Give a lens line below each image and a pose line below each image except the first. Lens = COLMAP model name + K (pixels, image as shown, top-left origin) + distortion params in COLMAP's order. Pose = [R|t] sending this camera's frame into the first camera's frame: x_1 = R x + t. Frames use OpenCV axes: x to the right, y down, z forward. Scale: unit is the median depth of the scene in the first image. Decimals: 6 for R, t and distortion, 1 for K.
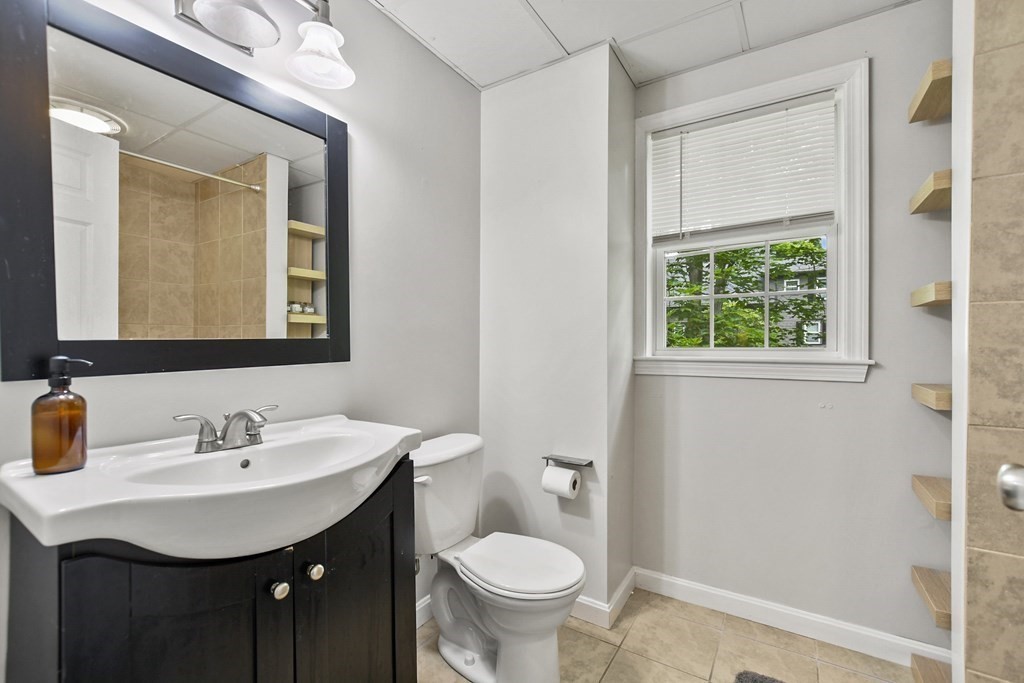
lens RADIAL K [[452.9, 0, 508.5], [0, 452.9, 342.7], [0, 0, 1]] dist [-0.007773, 0.000789]
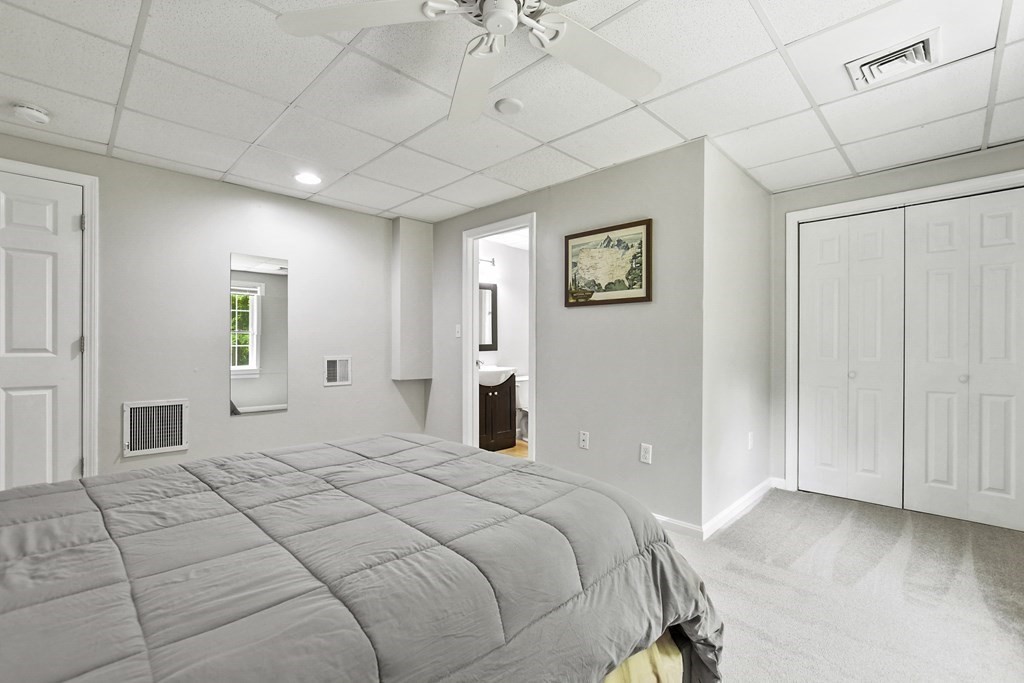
lens RADIAL K [[452.9, 0, 493.5], [0, 452.9, 342.2], [0, 0, 1]] dist [-0.007773, 0.000789]
pose [[0.971358, -0.002857, -0.237603, 0.473690], [0.001104, 0.999971, -0.007513, 0.001196], [0.237618, 0.007036, 0.971333, -2.516020]]
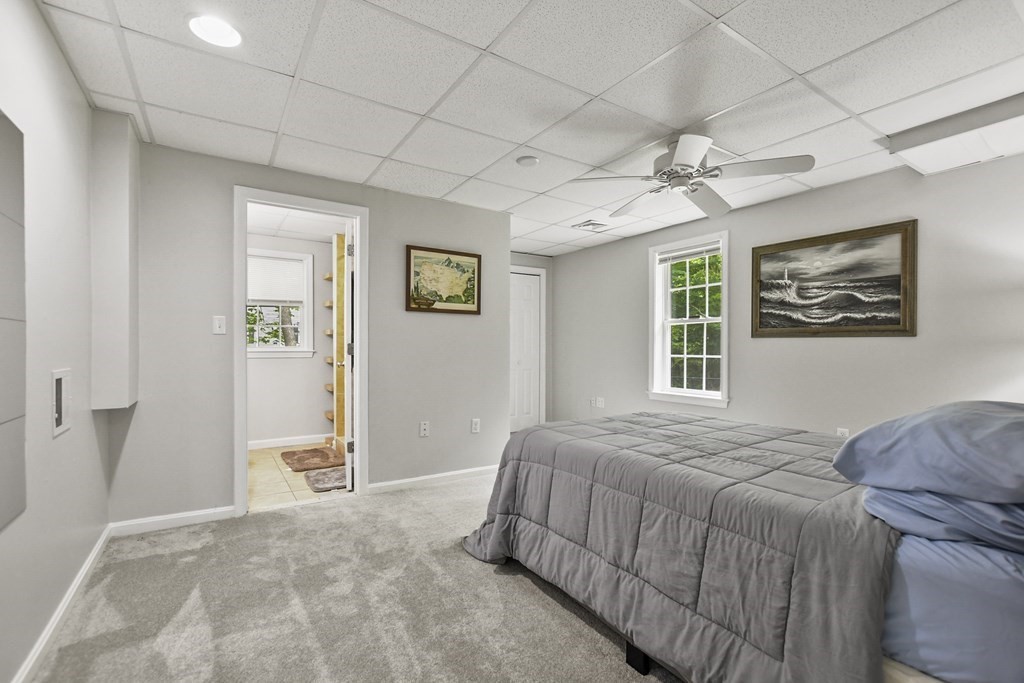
lens RADIAL K [[452.9, 0, 518.2], [0, 452.9, 348.7], [0, 0, 1]] dist [-0.007773, 0.000789]
pose [[0.412706, -0.006721, 0.910839, -1.660921], [-0.003829, 0.999951, 0.009113, -0.011876], [-0.910856, -0.007249, 0.412660, -1.796112]]
